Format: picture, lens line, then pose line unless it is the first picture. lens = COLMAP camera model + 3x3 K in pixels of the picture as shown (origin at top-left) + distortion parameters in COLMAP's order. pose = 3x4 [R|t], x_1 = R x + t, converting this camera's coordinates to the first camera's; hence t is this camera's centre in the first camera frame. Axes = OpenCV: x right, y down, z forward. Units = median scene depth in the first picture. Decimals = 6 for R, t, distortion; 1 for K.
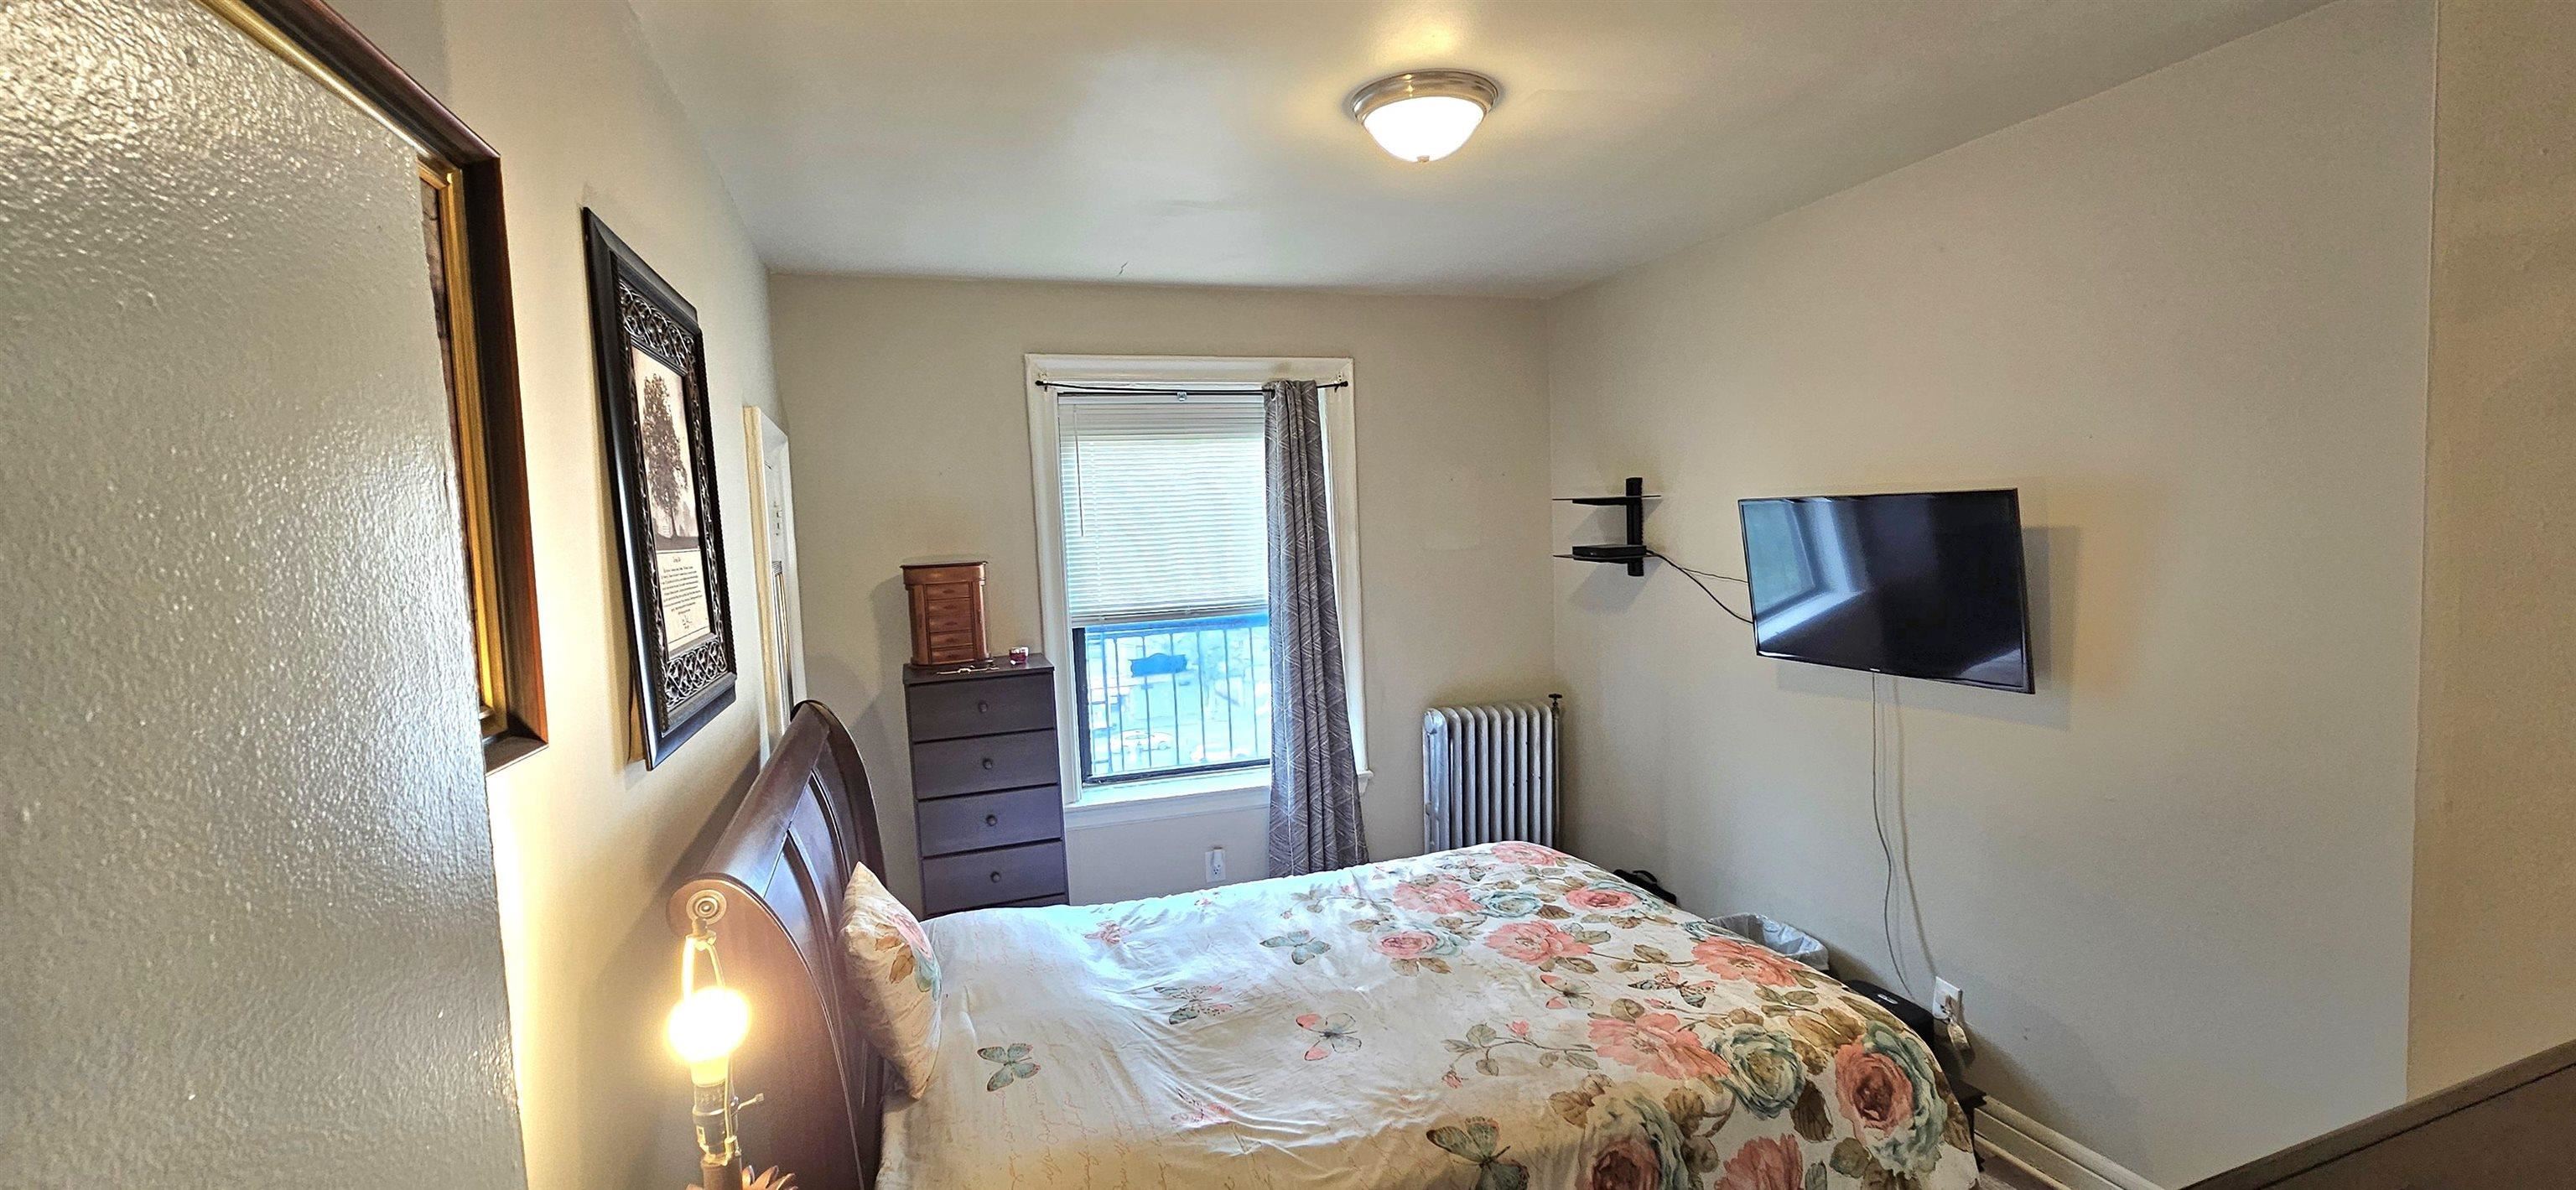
lens RADIAL K [[1067.3, 0, 1288.0], [0, 1067.3, 595.0], [0, 0, 1]] dist [0.001132, 0.000590]
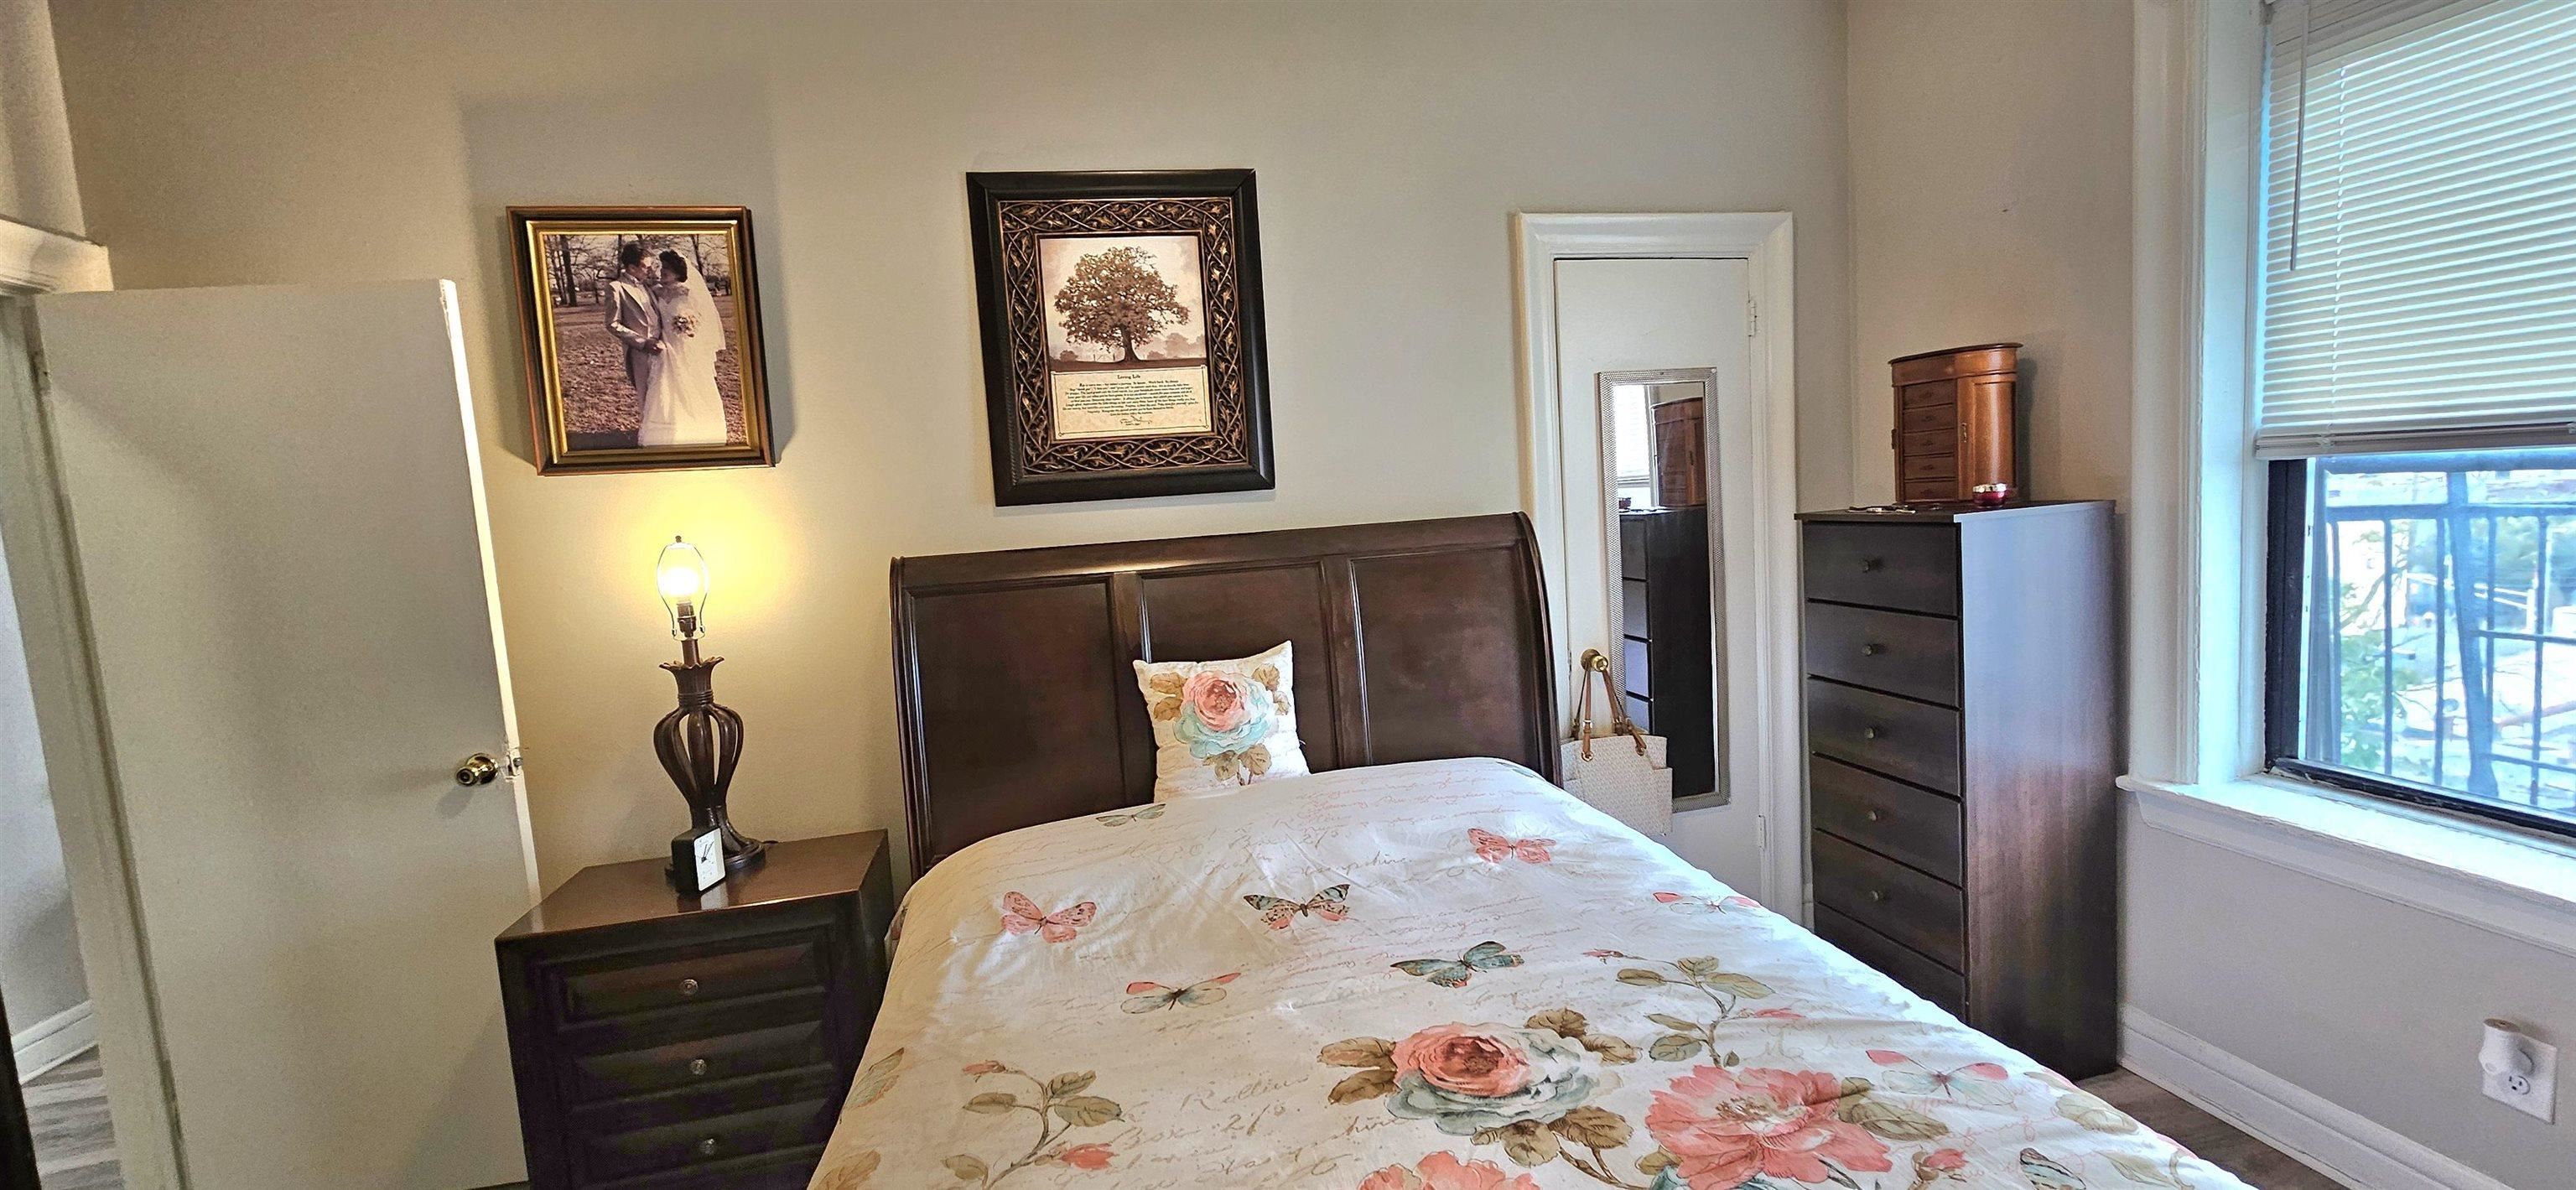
lens RADIAL K [[1067.3, 0, 1288.0], [0, 1067.3, 595.0], [0, 0, 1]] dist [0.001132, 0.000590]
pose [[-0.137617, 0.140270, -0.980503, 0.557163], [-0.001504, 0.989891, 0.141825, 0.035930], [0.990484, 0.020992, -0.136015, 0.934450]]
